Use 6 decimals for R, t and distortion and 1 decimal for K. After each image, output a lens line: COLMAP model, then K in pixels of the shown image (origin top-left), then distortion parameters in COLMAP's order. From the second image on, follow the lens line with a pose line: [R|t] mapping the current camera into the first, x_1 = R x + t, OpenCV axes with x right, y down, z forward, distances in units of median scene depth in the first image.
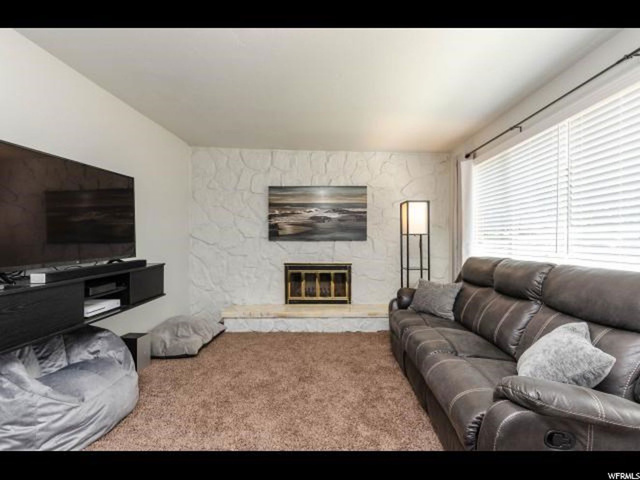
lens RADIAL K [[291.6, 0, 322.3], [0, 291.6, 240.2], [0, 0, 1]] dist [-0.000072, -0.002447]
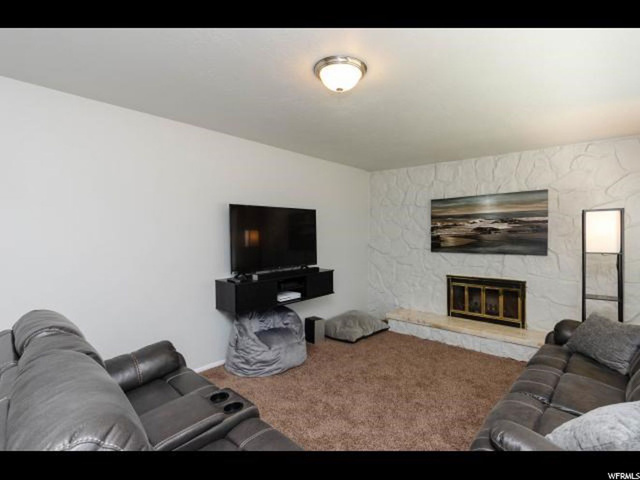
lens RADIAL K [[291.6, 0, 318.7], [0, 291.6, 240.2], [0, 0, 1]] dist [-0.000072, -0.002447]
pose [[0.747495, 0.000491, -0.664267, 0.217198], [-0.001720, 0.999998, -0.001196, -0.040458], [0.664265, 0.002037, 0.747494, -0.048723]]
